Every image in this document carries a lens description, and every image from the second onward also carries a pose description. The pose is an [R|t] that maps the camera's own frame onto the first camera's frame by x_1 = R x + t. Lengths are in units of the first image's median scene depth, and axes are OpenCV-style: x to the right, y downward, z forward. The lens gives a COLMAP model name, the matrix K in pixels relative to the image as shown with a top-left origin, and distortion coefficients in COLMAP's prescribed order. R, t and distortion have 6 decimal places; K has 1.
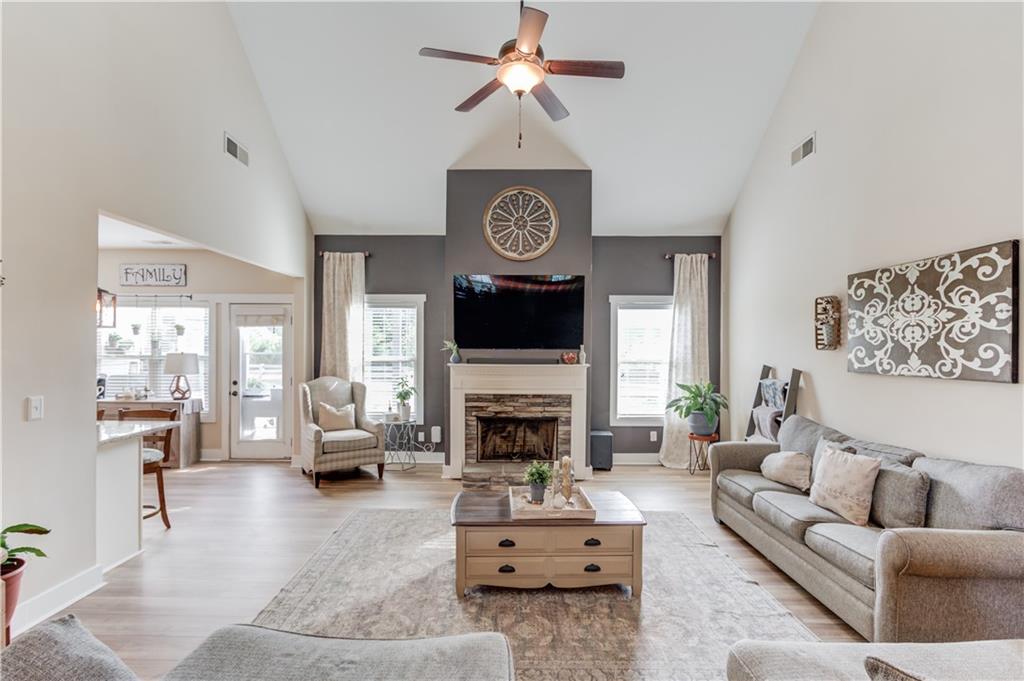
lens RADIAL K [[499.4, 0, 518.5], [0, 499.4, 347.2], [0, 0, 1]] dist [-0.028769, 0.017762]
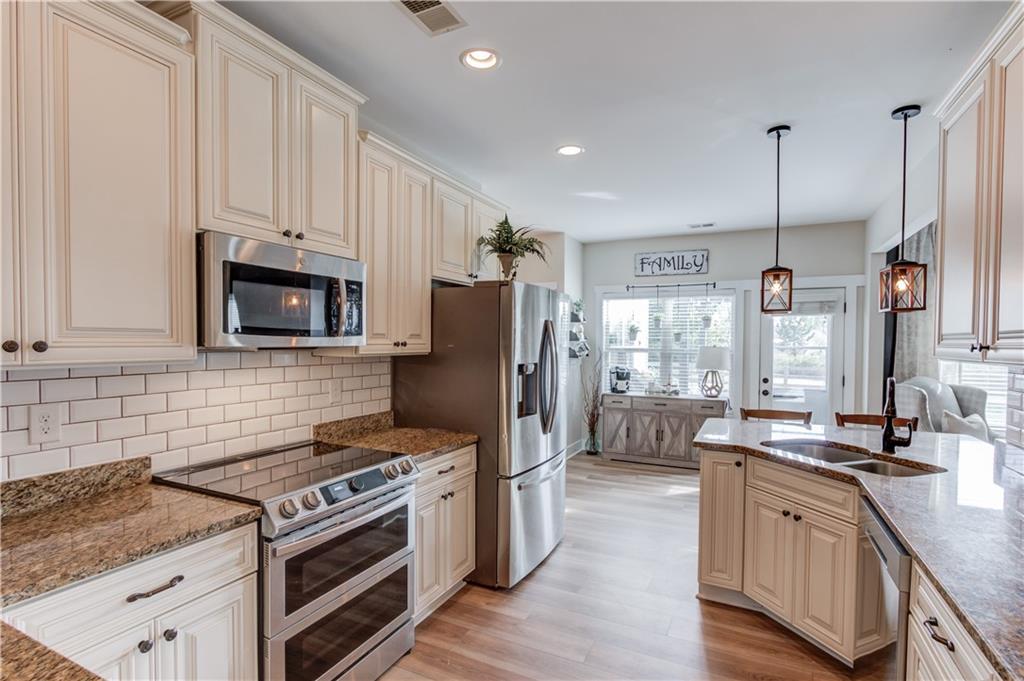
lens RADIAL K [[499.4, 0, 518.5], [0, 499.4, 347.2], [0, 0, 1]] dist [-0.028769, 0.017762]
pose [[0.901171, 0.005684, -0.433426, -0.672389], [-0.002416, 0.999964, 0.008090, 0.007744], [0.433457, -0.006243, 0.901153, 0.018234]]
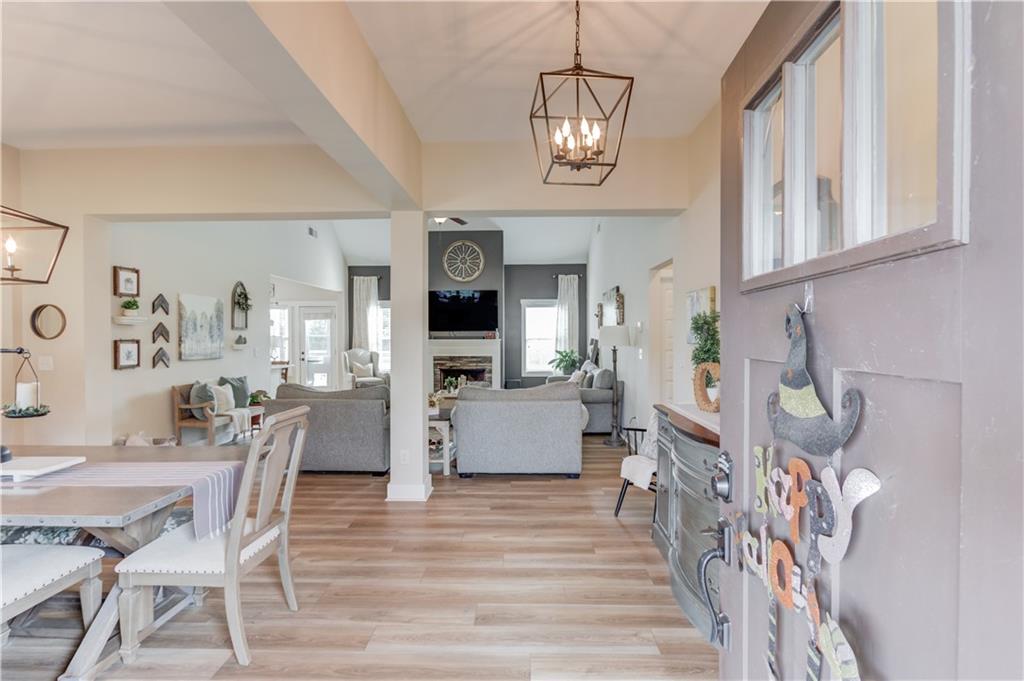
lens RADIAL K [[499.4, 0, 518.5], [0, 499.4, 347.2], [0, 0, 1]] dist [-0.028769, 0.017762]
pose [[0.999589, -0.007093, -0.027782, 0.250784], [0.007614, 0.999796, 0.018688, 0.029059], [0.027644, -0.018892, 0.999439, -0.793661]]
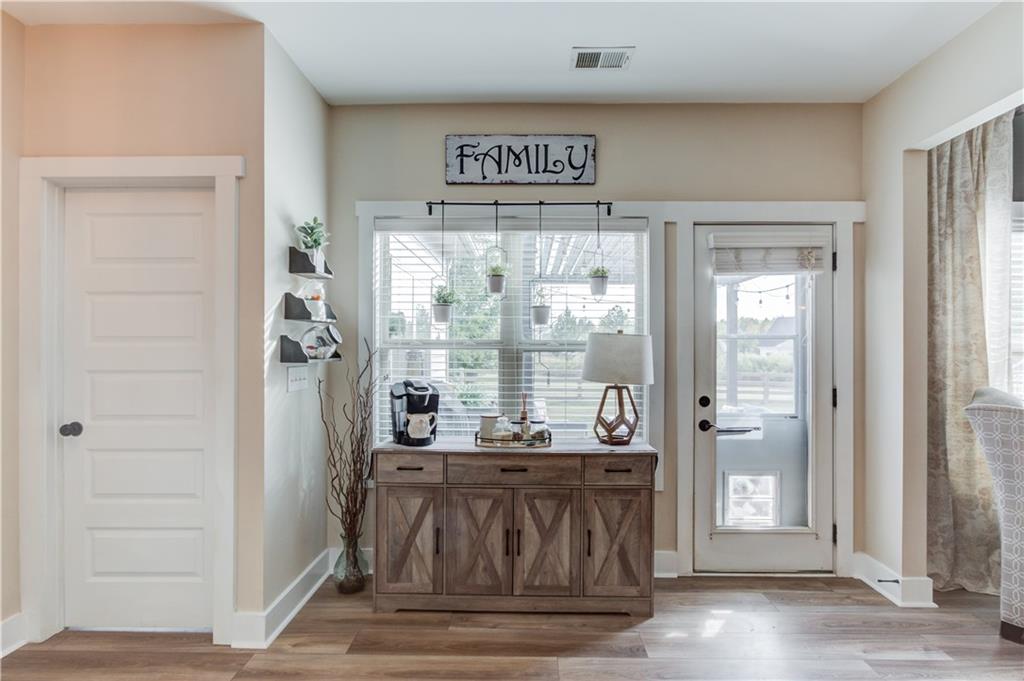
lens RADIAL K [[499.4, 0, 518.5], [0, 499.4, 347.2], [0, 0, 1]] dist [-0.028769, 0.017762]
pose [[0.999848, -0.003683, -0.017042, -0.839540], [0.003648, 0.999991, -0.002111, 0.027279], [0.017049, 0.002049, 0.999853, 0.629947]]
